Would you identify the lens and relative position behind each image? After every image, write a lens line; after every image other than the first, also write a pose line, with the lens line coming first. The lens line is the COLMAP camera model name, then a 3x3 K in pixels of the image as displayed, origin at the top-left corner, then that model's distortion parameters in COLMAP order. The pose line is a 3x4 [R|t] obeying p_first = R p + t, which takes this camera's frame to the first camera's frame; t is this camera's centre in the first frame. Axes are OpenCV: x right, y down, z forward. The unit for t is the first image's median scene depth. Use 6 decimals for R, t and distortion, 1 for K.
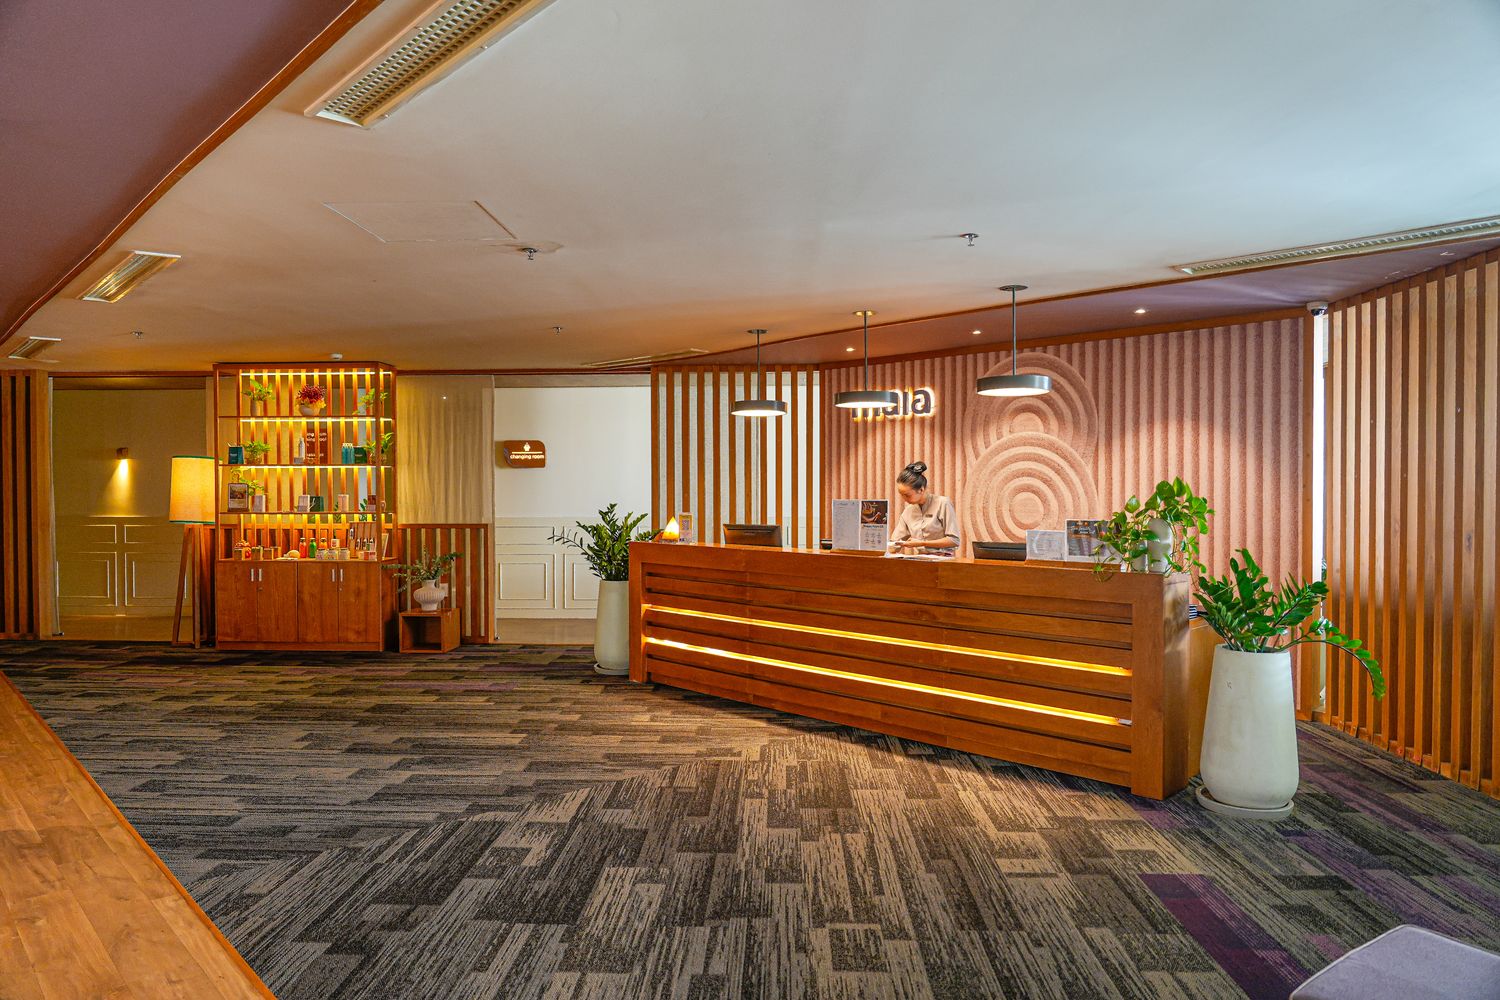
lens RADIAL K [[998.4, 0, 743.6], [0, 998.4, 504.5], [0, 0, 1]] dist [-0.004111, -0.002377]
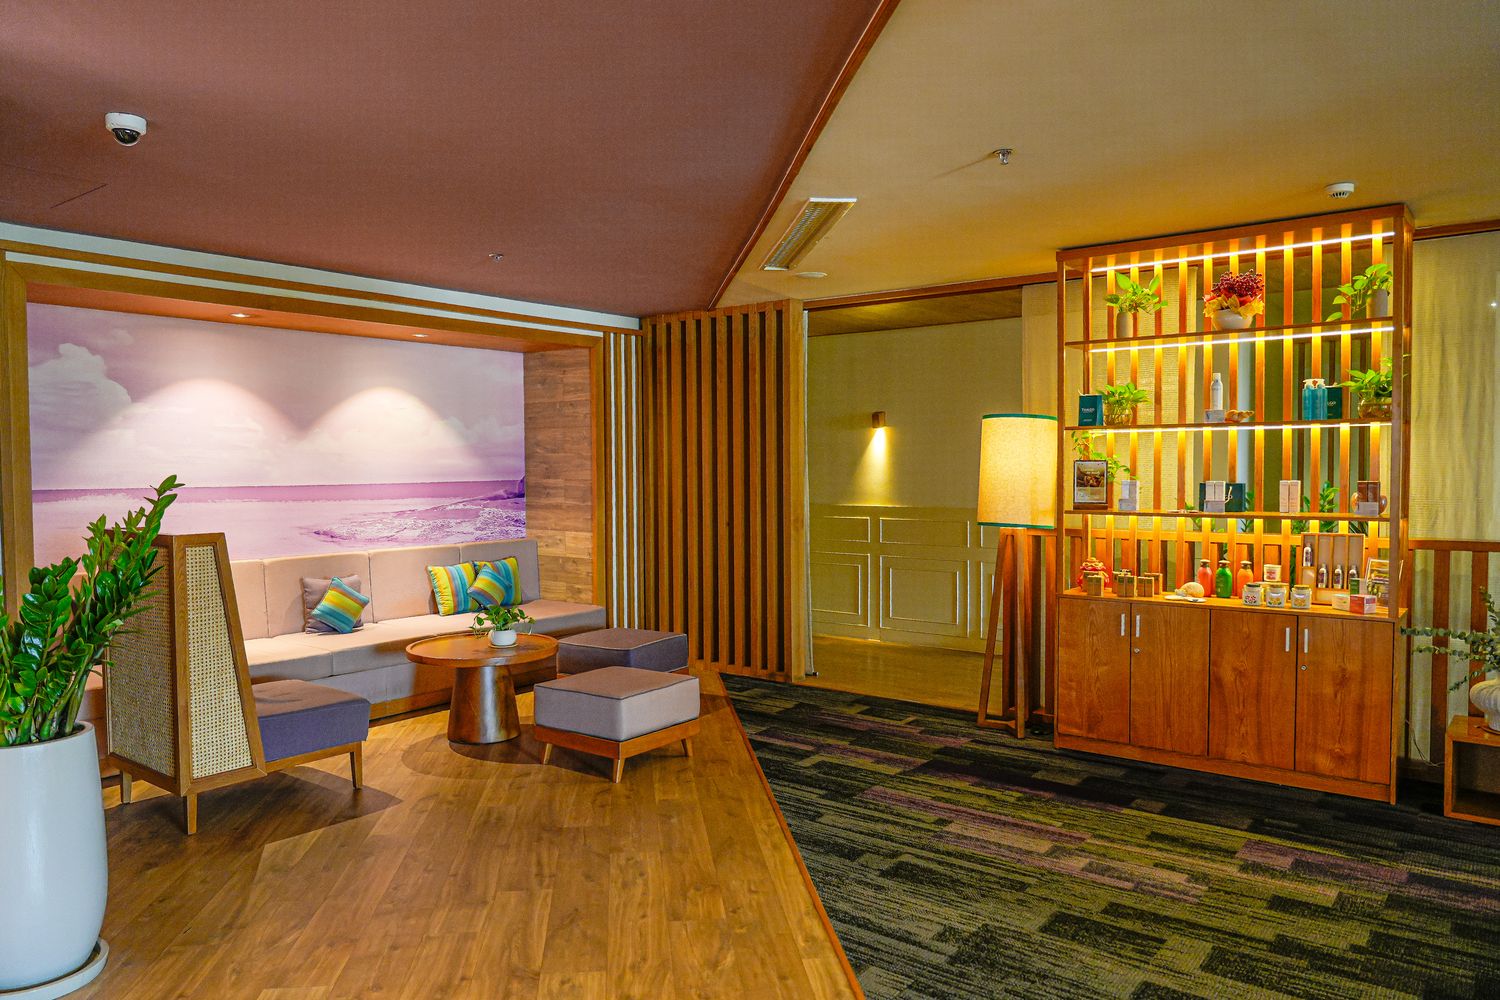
lens RADIAL K [[998.4, 0, 753.8], [0, 998.4, 498.2], [0, 0, 1]] dist [-0.004111, -0.002377]
pose [[0.822513, 0.015535, -0.568534, -0.336995], [-0.004653, 0.999777, 0.020587, -0.009984], [0.568727, -0.014288, 0.822402, 0.414681]]
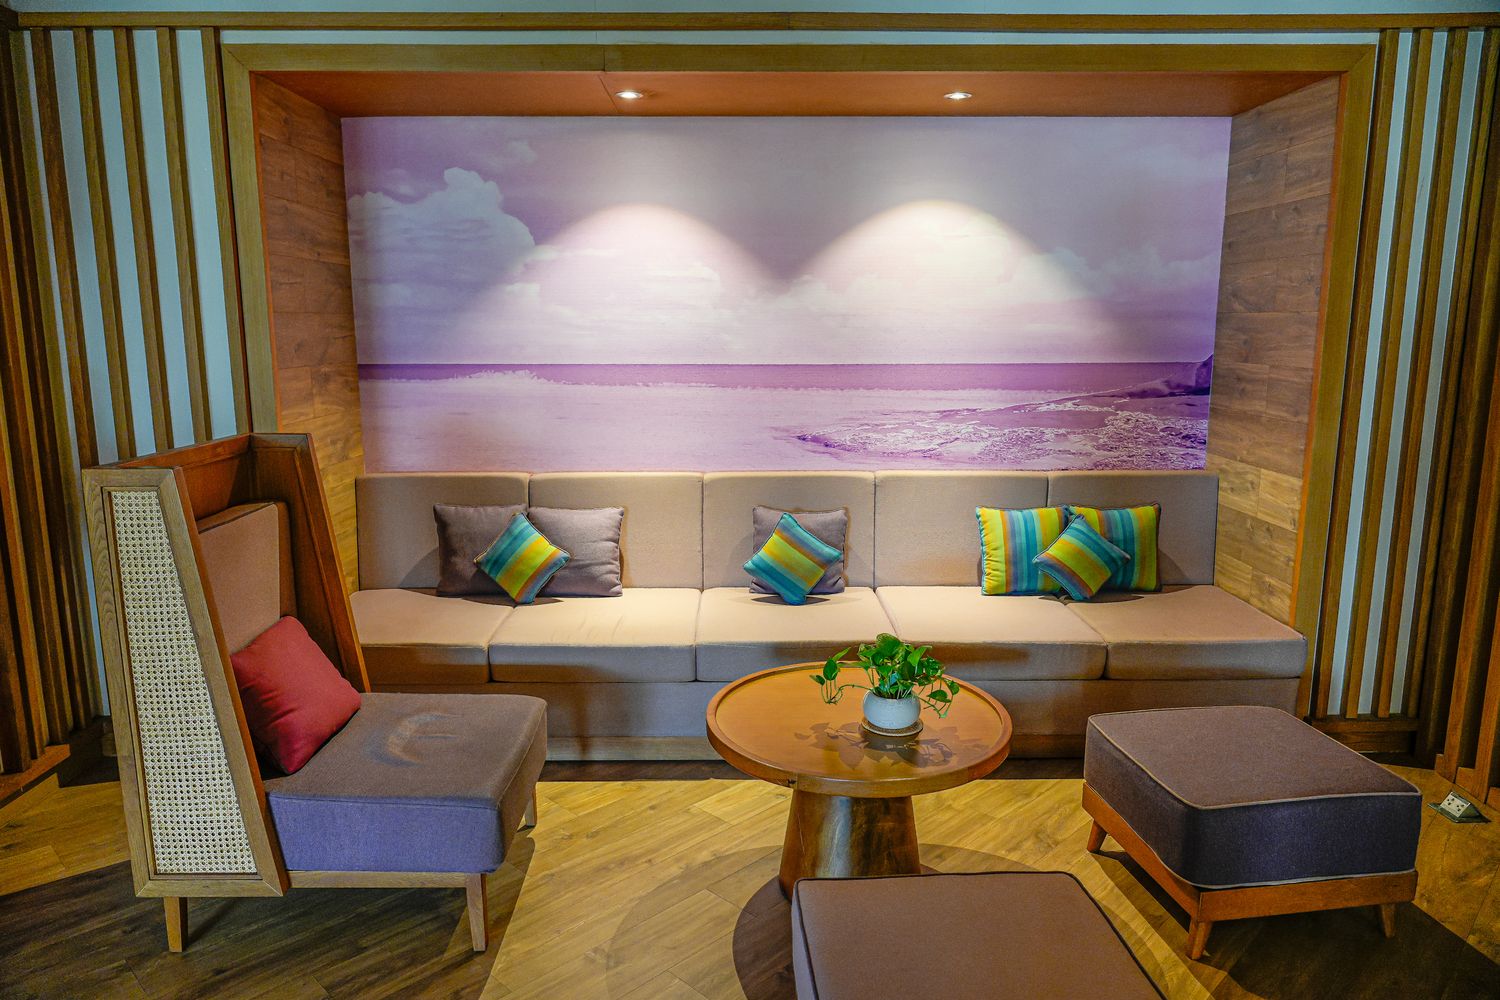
lens RADIAL K [[998.4, 0, 745.5], [0, 998.4, 500.5], [0, 0, 1]] dist [-0.004111, -0.002377]
pose [[0.058811, 0.174809, -0.982844, -0.507505], [-0.016119, 0.984586, 0.174154, -0.019570], [0.998139, 0.005600, 0.060722, 0.717398]]
